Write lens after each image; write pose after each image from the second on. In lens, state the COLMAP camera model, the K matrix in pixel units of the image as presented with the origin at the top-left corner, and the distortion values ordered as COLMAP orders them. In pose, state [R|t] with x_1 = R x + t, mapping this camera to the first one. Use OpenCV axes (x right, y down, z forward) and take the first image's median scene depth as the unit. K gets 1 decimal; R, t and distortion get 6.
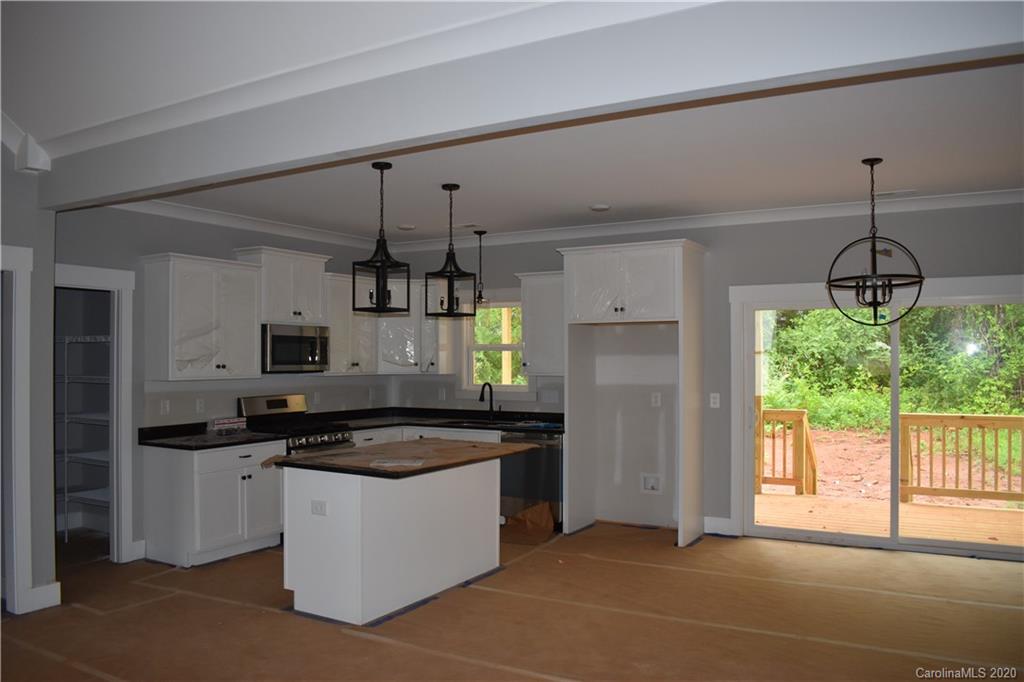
lens RADIAL K [[803.2, 0, 512.0], [0, 803.2, 341.0], [0, 0, 1]] dist [-0.092381, 0.009587]
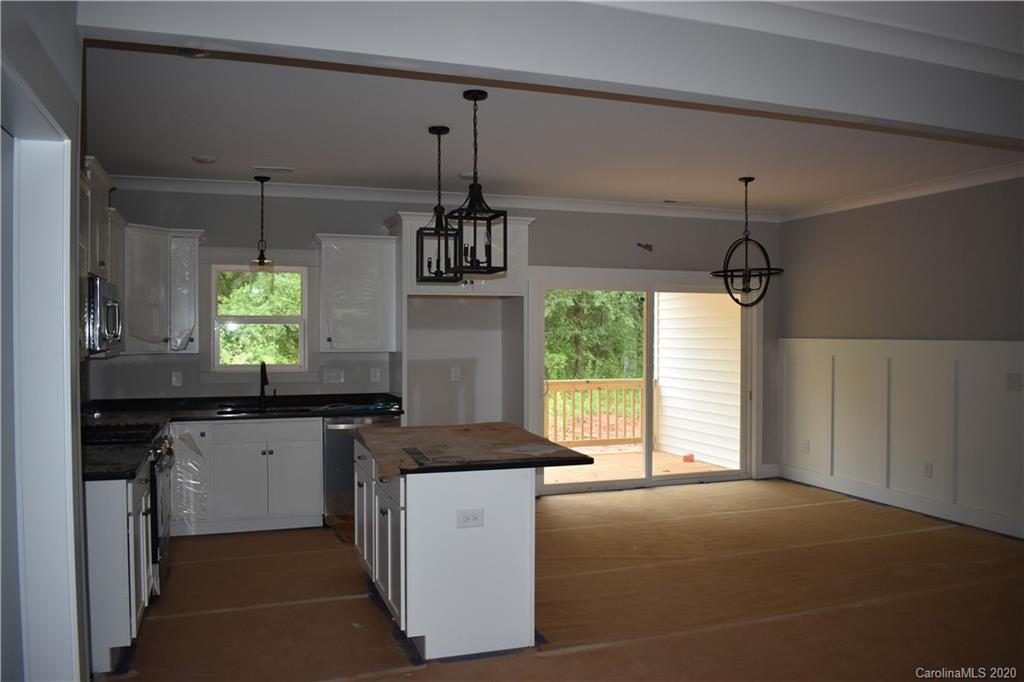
lens RADIAL K [[803.2, 0, 512.0], [0, 803.2, 341.0], [0, 0, 1]] dist [-0.092381, 0.009587]
pose [[0.644170, -0.004467, 0.764870, -0.589749], [-0.014096, 0.999744, 0.017711, 0.014451], [-0.764753, -0.022190, 0.643942, 0.334575]]
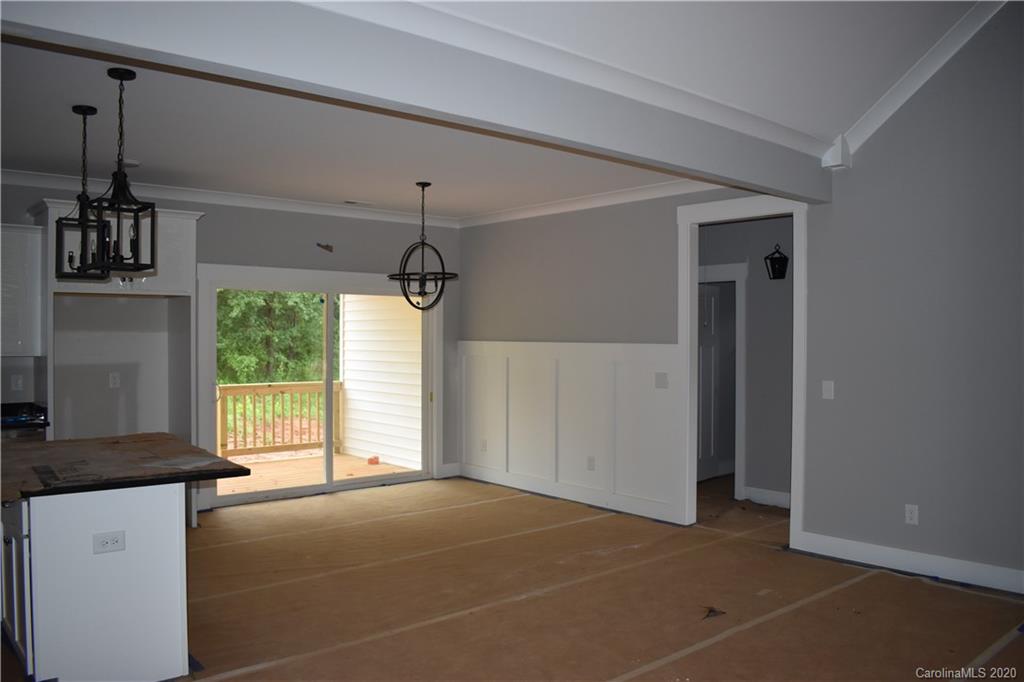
lens RADIAL K [[803.2, 0, 512.0], [0, 803.2, 341.0], [0, 0, 1]] dist [-0.092381, 0.009587]
pose [[0.322379, -0.003330, 0.946605, -0.564162], [-0.019550, 0.999757, 0.010175, 0.011917], [-0.946409, -0.021786, 0.322235, 0.317899]]
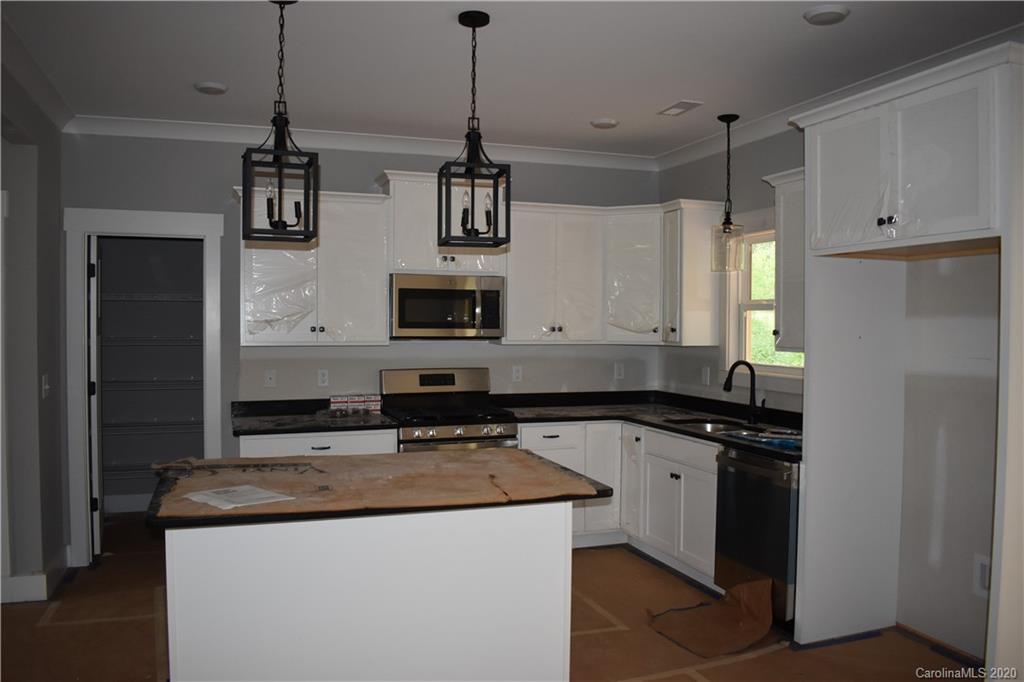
lens RADIAL K [[803.2, 0, 512.0], [0, 803.2, 341.0], [0, 0, 1]] dist [-0.092381, 0.009587]
pose [[0.767221, 0.020807, -0.641045, 0.270832], [0.006309, 0.999180, 0.039983, 0.013029], [0.641352, -0.034721, 0.766461, 0.499804]]
